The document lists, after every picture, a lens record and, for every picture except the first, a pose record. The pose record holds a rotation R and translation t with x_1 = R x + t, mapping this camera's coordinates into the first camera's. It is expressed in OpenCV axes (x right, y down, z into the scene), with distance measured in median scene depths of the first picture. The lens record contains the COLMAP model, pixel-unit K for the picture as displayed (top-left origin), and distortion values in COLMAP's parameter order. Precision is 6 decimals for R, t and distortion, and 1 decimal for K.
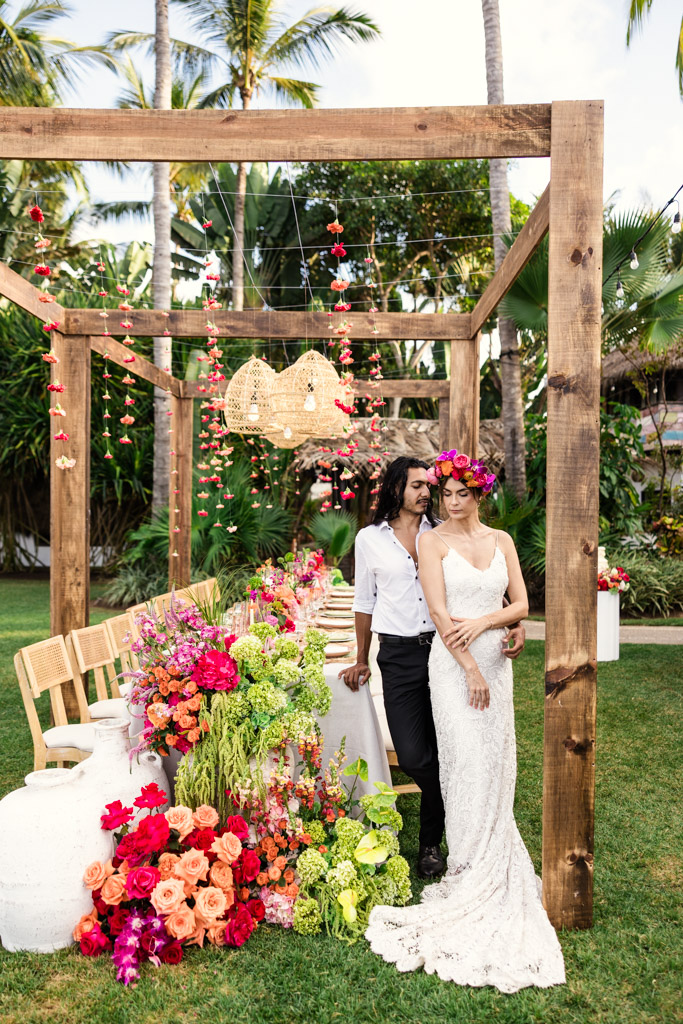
lens RADIAL K [[837.2, 0, 386.4], [0, 837.2, 522.4], [0, 0, 1]] dist [0.008853, 0.001198]
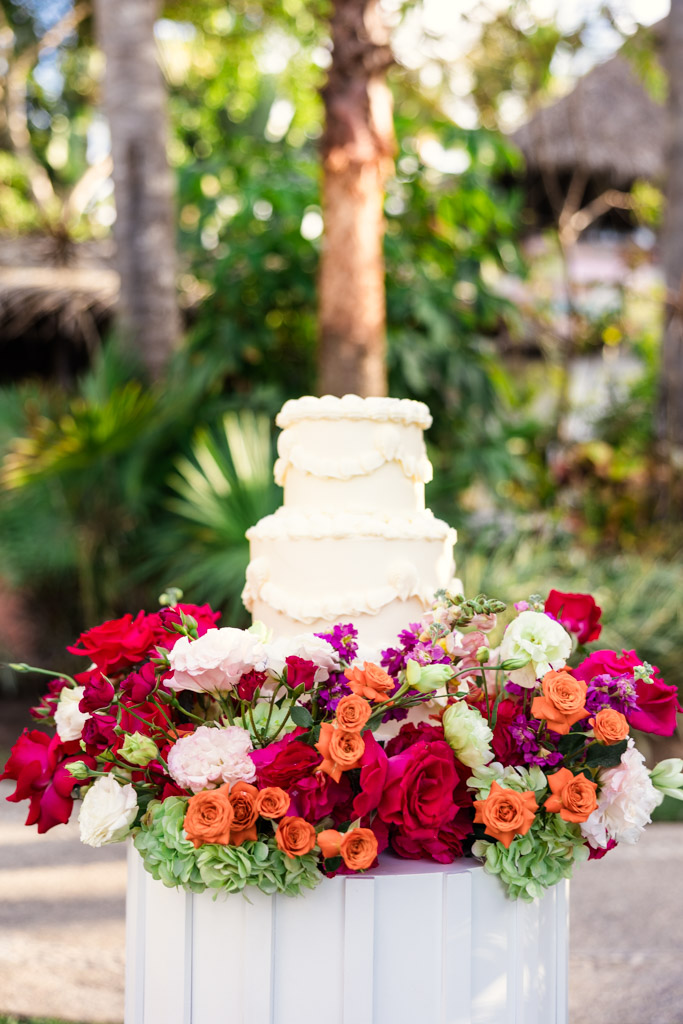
lens RADIAL K [[1146.5, 0, 341.5], [0, 1146.5, 512.0], [0, 0, 1]] dist [-0.003983, -0.000292]
pose [[0.982128, 0.002839, 0.188191, 0.611003], [0.000115, 0.999877, -0.015683, 0.124949], [-0.188212, 0.015424, 0.982007, 2.359556]]
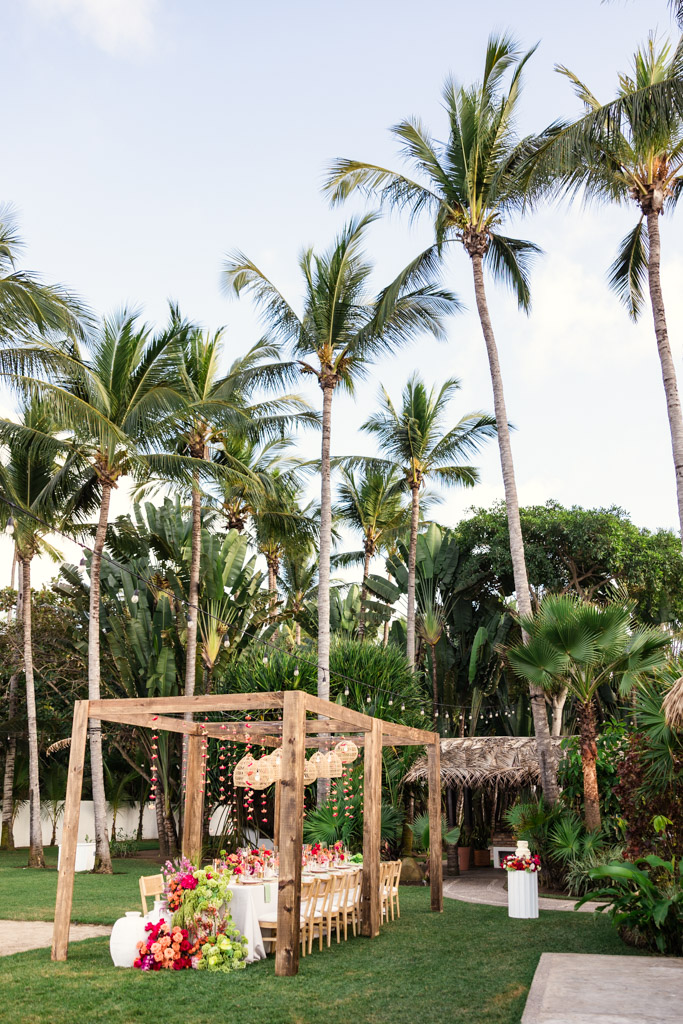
lens RADIAL K [[862.6, 0, 368.2], [0, 862.6, 589.2], [0, 0, 1]] dist [0.014758, 0.001786]
pose [[0.942779, -0.085741, -0.322206, 1.476698], [0.001688, 0.967585, -0.252540, -0.049420], [0.333415, 0.237545, 0.912363, -1.827746]]
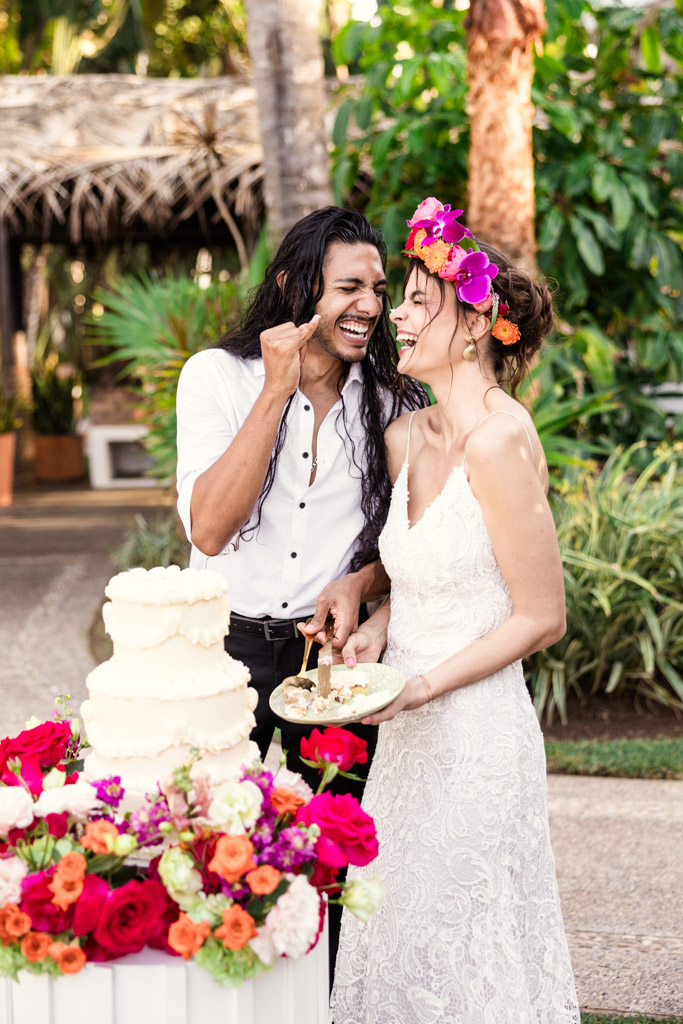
lens RADIAL K [[1303.3, 0, 340.4], [0, 1303.3, 483.2], [0, 0, 1]] dist [0.006158, -0.005869]
pose [[0.998849, -0.014290, -0.045791, 0.792521], [0.019240, 0.993794, 0.109555, -0.019777], [0.043942, -0.110310, 0.992925, 2.190196]]
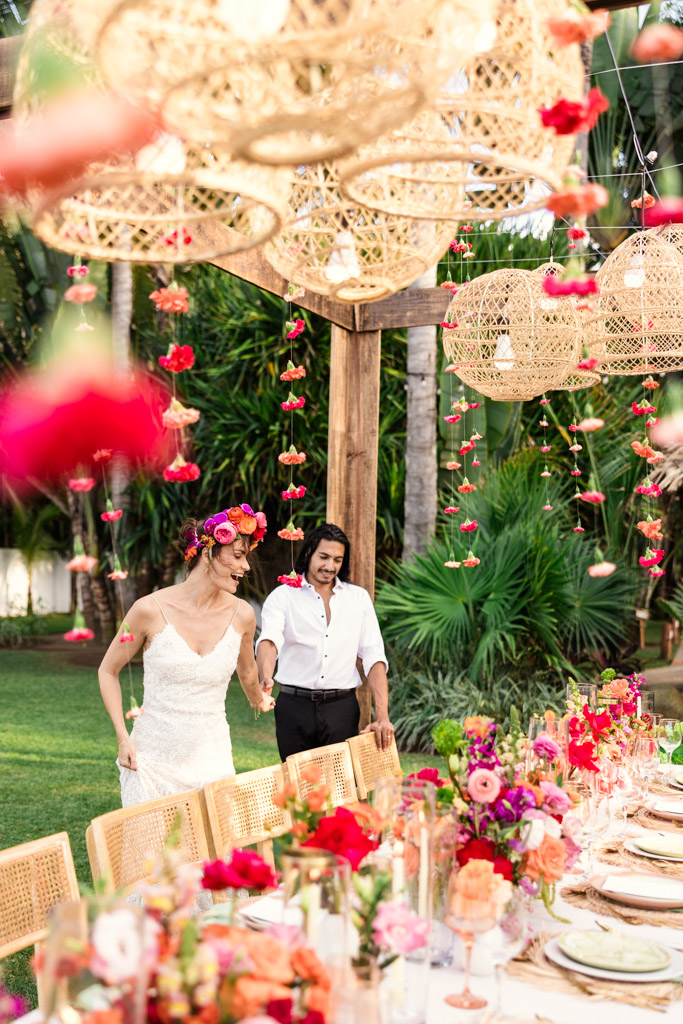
lens RADIAL K [[1177.4, 0, 302.9], [0, 1177.4, 567.2], [0, 0, 1]] dist [0.005486, 0.001560]
pose [[0.907729, 0.008629, -0.419467, 0.021828], [-0.014135, 0.999850, -0.010022, -0.024521], [0.419318, 0.015026, 0.907715, 1.095532]]
